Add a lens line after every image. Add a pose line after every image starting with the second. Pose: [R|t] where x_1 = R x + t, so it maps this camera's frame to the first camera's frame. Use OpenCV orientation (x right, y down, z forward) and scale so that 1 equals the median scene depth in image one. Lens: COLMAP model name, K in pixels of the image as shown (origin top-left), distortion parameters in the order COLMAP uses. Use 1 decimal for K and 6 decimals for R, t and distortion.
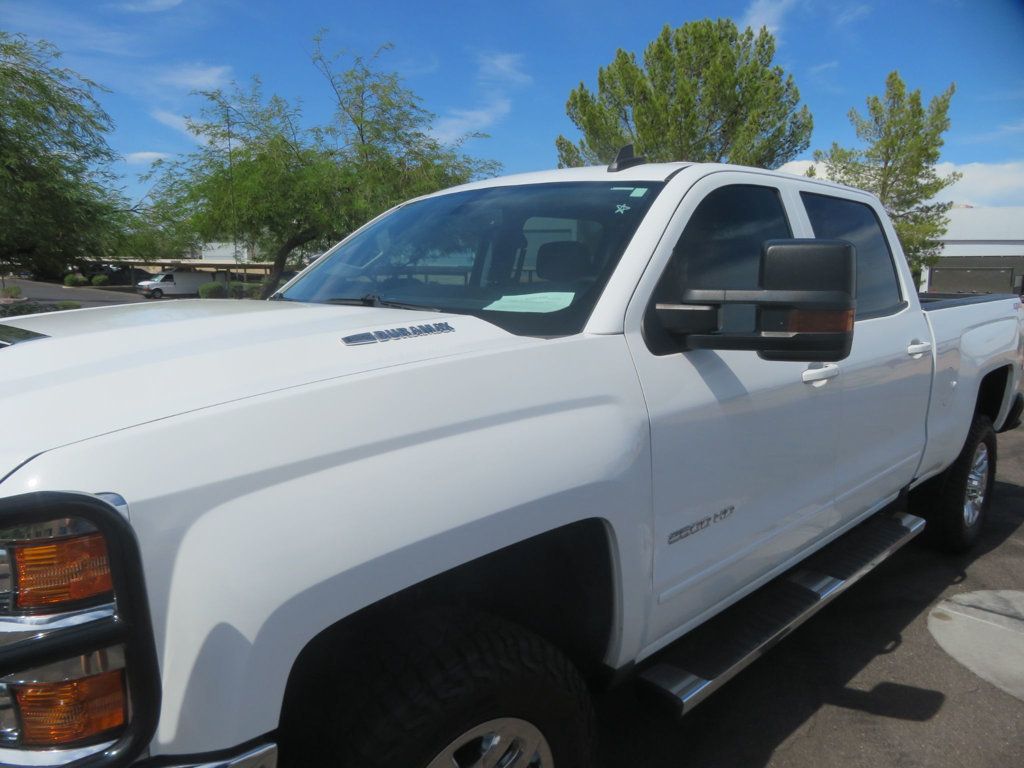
lens RADIAL K [[726.5, 0, 507.2], [0, 726.5, 395.7], [0, 0, 1]] dist [-0.026857, -0.001604]
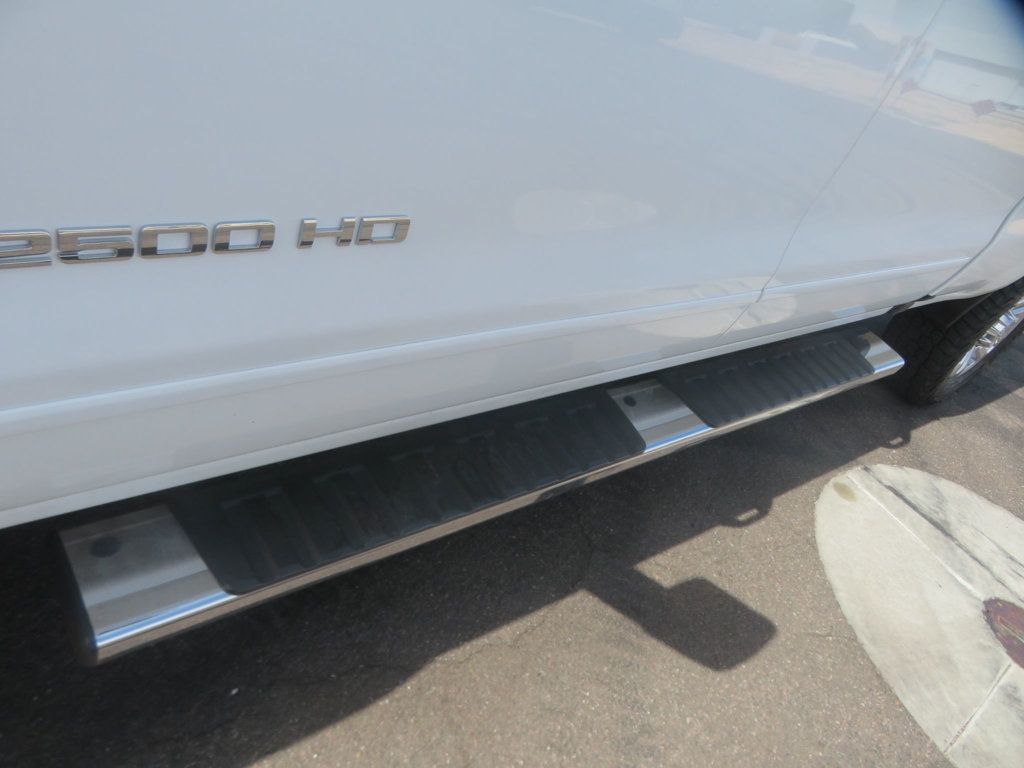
lens RADIAL K [[726.5, 0, 507.2], [0, 726.5, 395.7], [0, 0, 1]] dist [-0.026857, -0.001604]
pose [[0.941538, 0.322739, 0.096677, 0.217132], [-0.331031, 0.832845, 0.443608, 0.037495], [0.062652, -0.449677, 0.890991, 0.424819]]
